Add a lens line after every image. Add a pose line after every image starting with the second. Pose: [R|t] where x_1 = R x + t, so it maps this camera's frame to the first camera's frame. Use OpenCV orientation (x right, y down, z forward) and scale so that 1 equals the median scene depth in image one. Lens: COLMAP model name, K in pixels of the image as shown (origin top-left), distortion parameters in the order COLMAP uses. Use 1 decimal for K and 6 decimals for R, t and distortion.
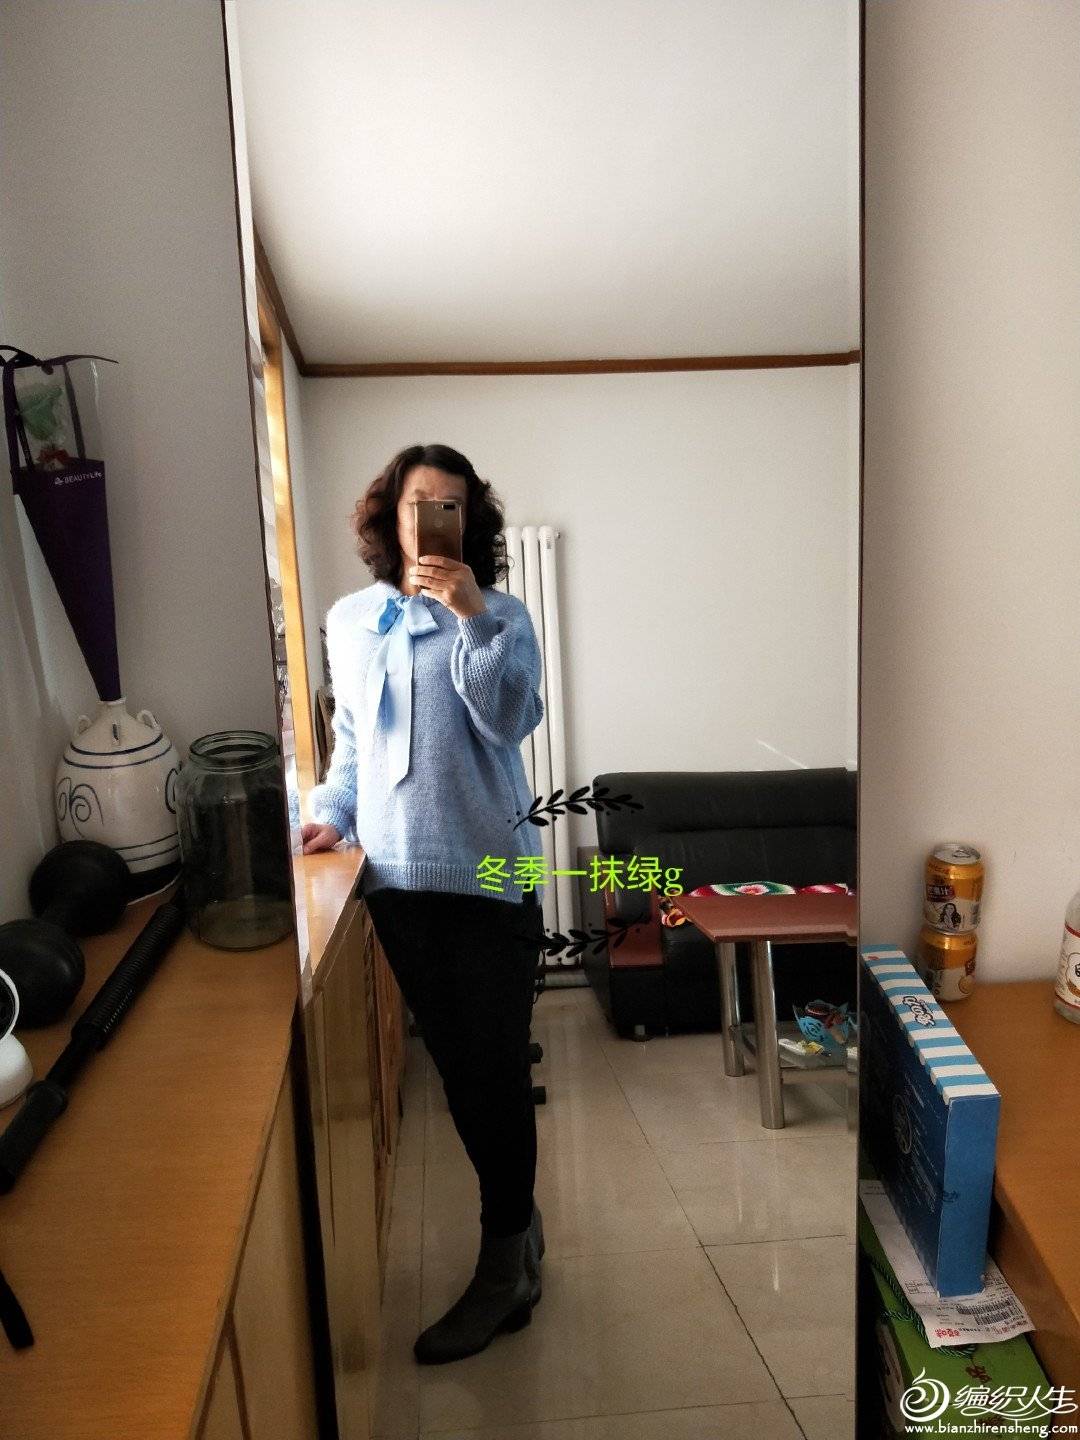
lens RADIAL K [[1239.3, 0, 540.0], [0, 1239.3, 720.0], [0, 0, 1]] dist [-0.006004, -0.016751]
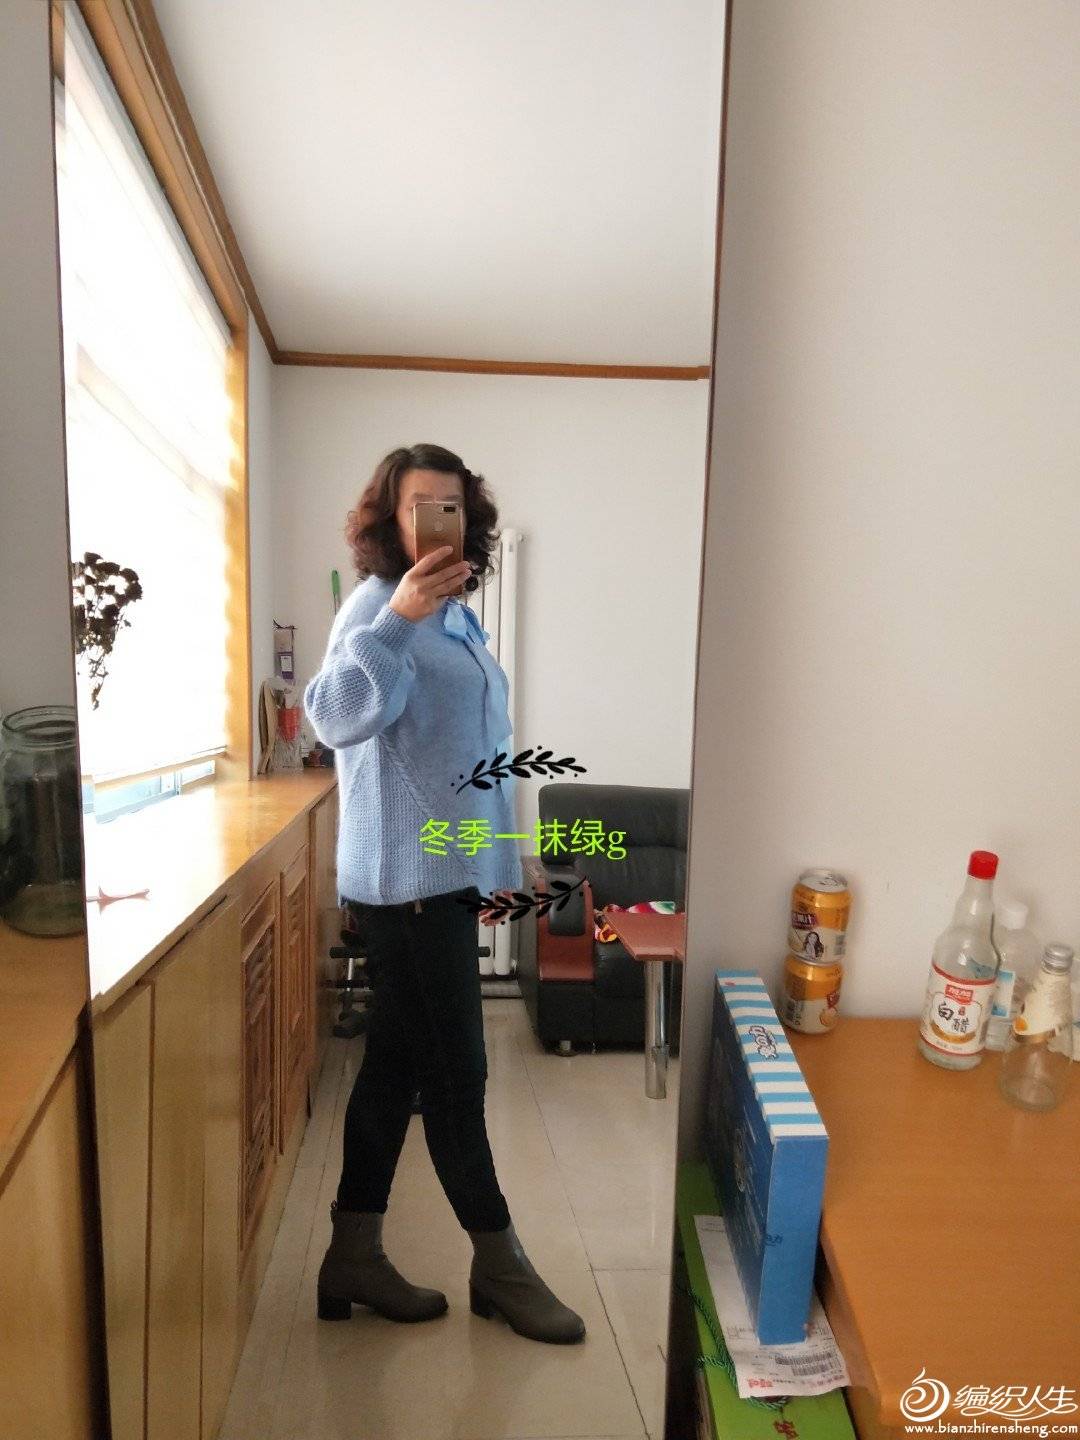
lens RADIAL K [[1242.2, 0, 540.0], [0, 1242.2, 720.0], [0, 0, 1]] dist [0.006298, -0.042917]
pose [[0.998113, 0.060858, 0.008208, 0.112048], [-0.060799, 0.998123, -0.007337, 0.004245], [-0.008639, 0.006824, 0.999939, 0.040803]]
